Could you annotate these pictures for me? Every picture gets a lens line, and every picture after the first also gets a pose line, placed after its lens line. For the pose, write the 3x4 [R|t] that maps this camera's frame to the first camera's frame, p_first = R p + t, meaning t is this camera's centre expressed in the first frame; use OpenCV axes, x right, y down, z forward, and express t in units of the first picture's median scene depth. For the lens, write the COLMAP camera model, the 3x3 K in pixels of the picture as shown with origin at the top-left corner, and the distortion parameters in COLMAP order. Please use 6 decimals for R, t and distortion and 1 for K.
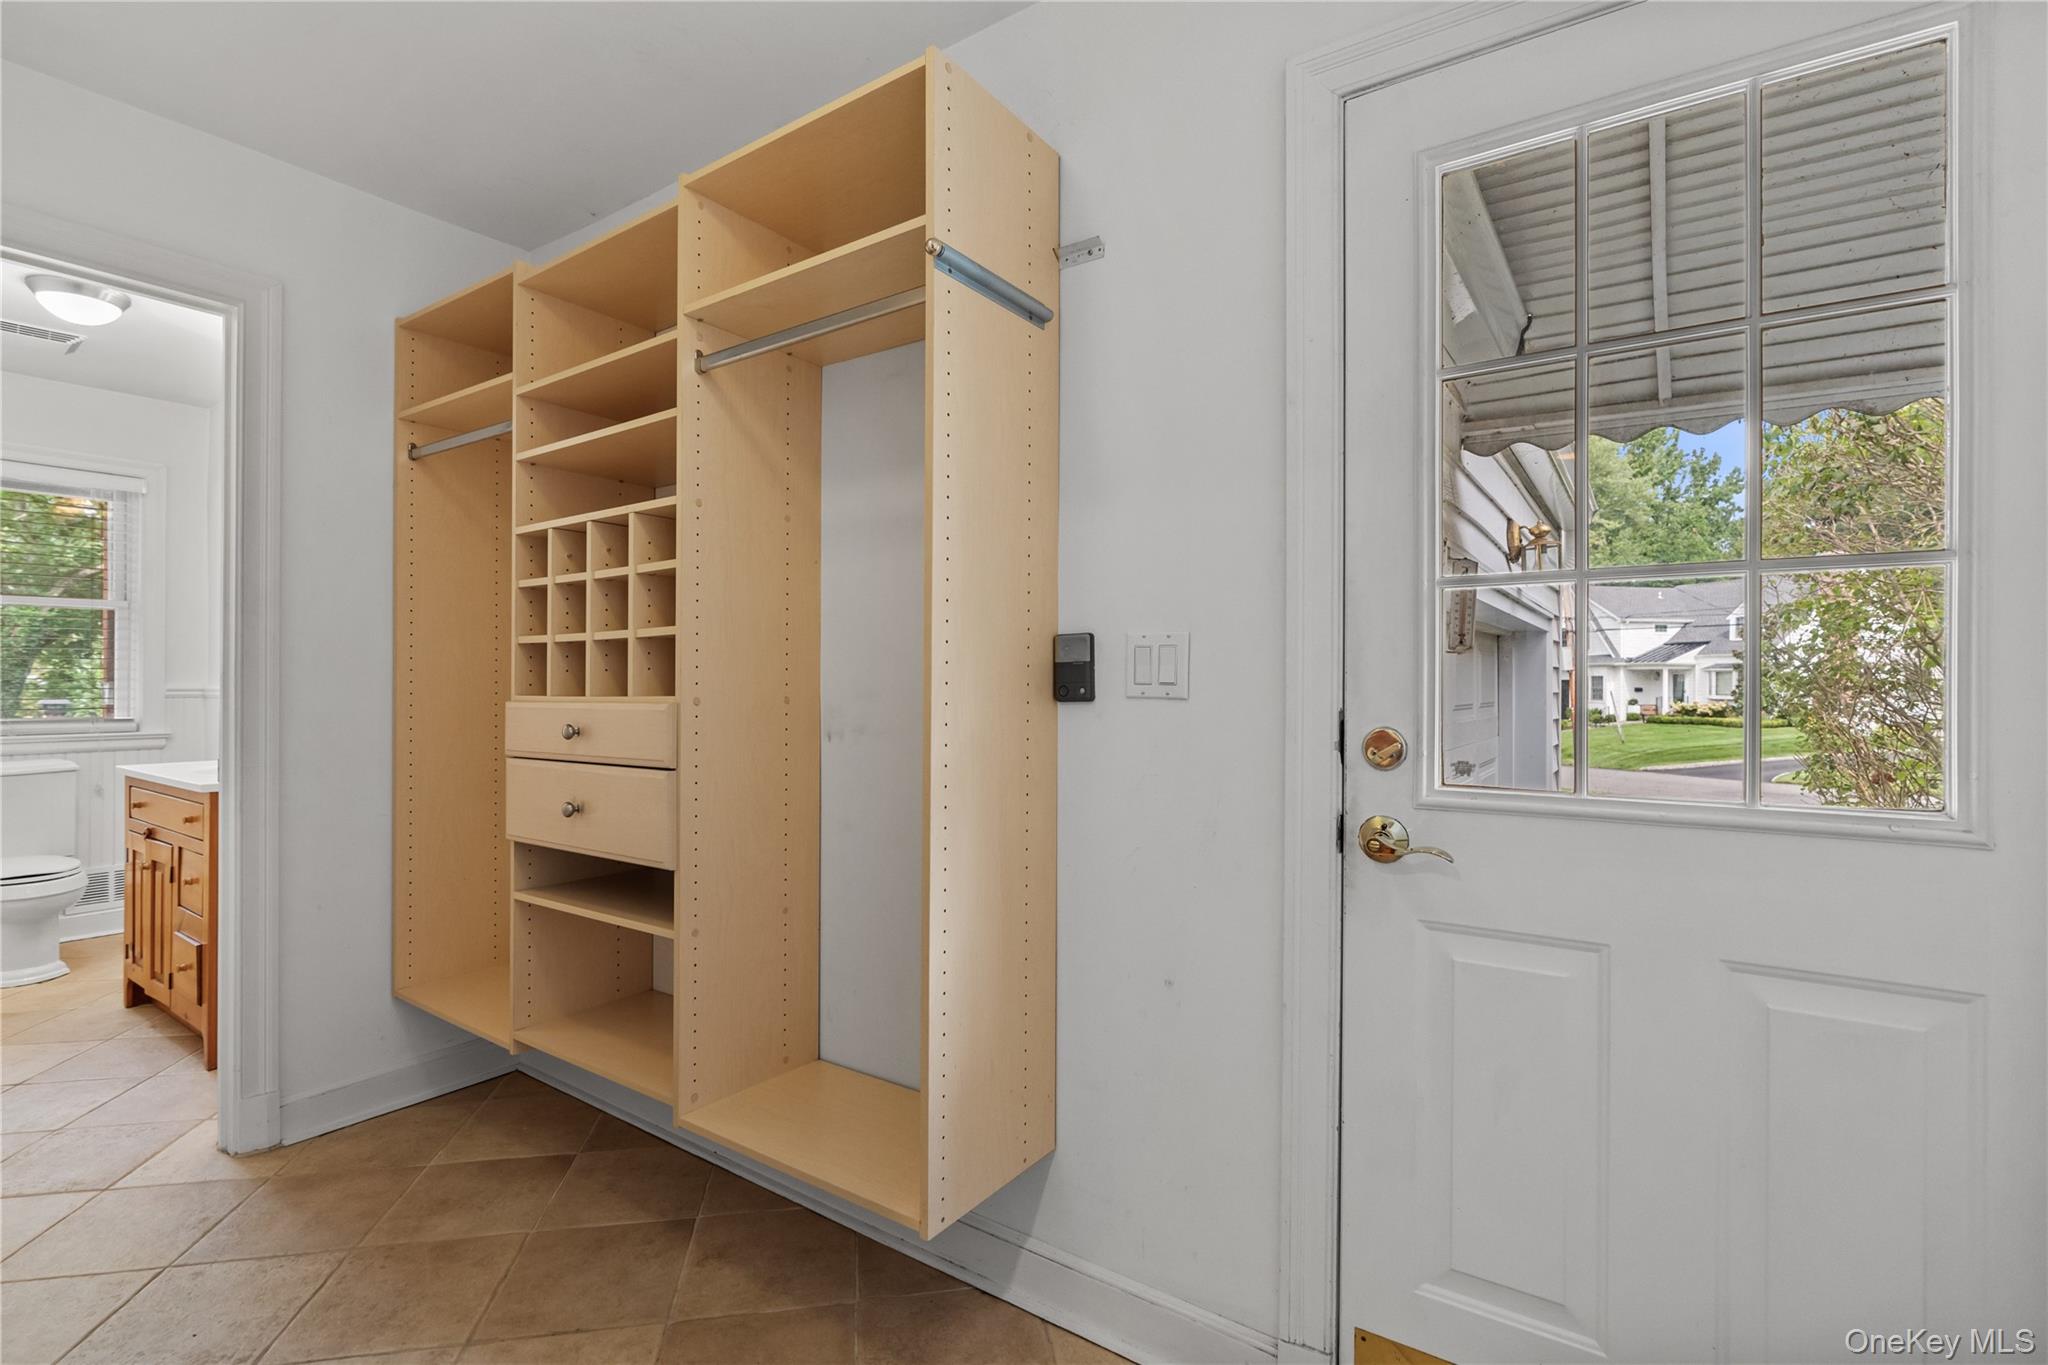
lens RADIAL K [[940.5, 0, 1023.5], [0, 940.5, 696.4], [0, 0, 1]] dist [-0.002453, 0.000056]
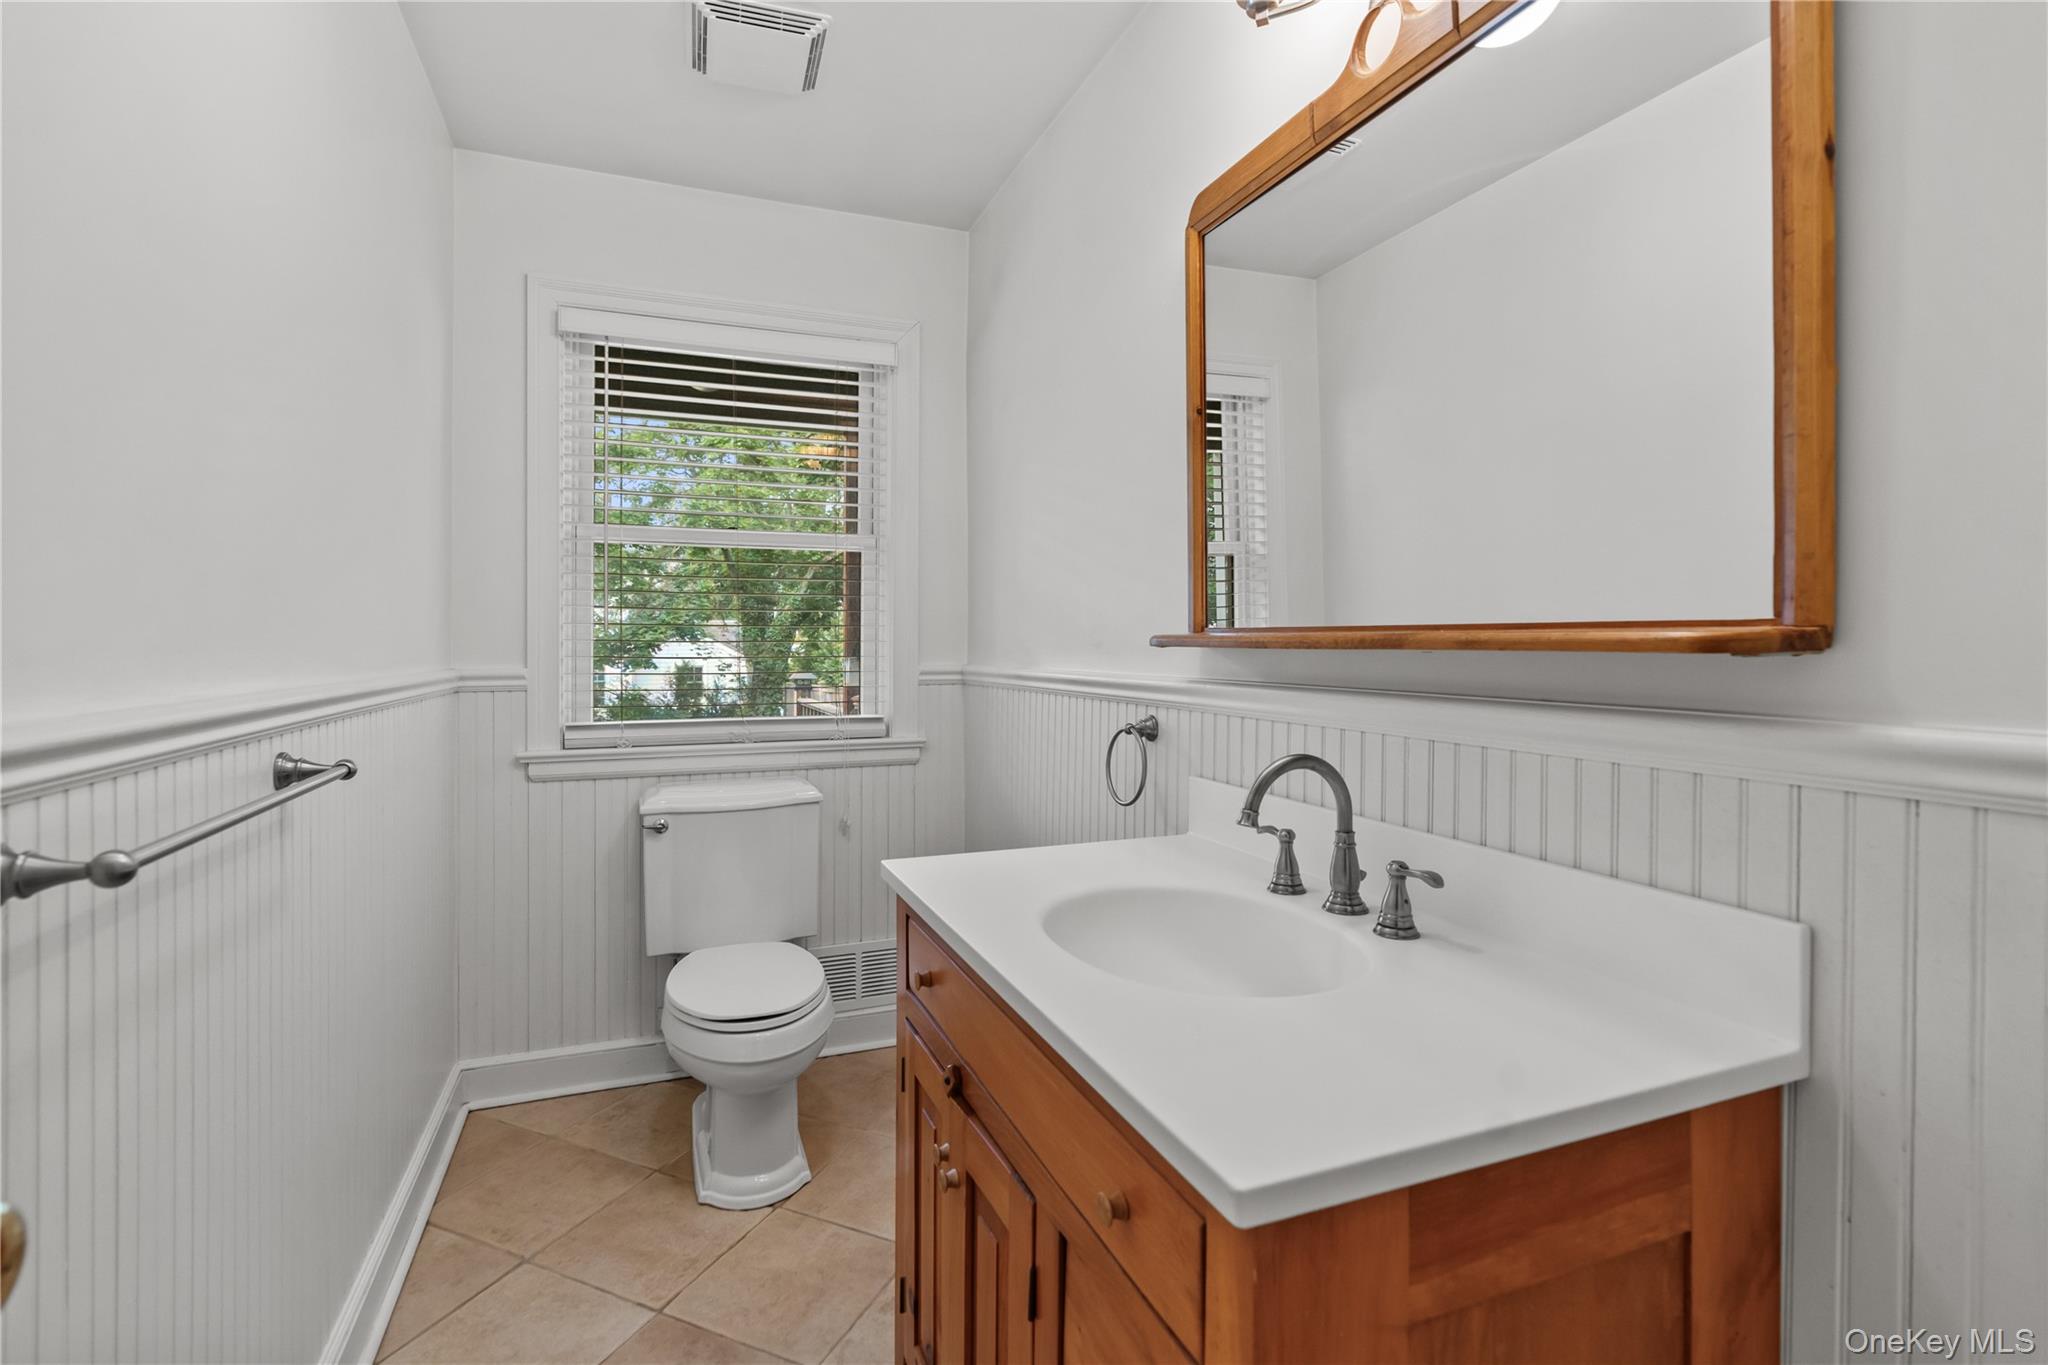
lens RADIAL K [[955.0, 0, 1017.1], [0, 955.0, 642.6], [0, 0, 1]] dist [-0.003523, 0.000051]
pose [[0.831010, -0.014322, -0.556073, -0.503667], [0.007344, 0.999864, -0.014776, -0.017841], [0.556209, 0.008195, 0.831002, 0.503221]]
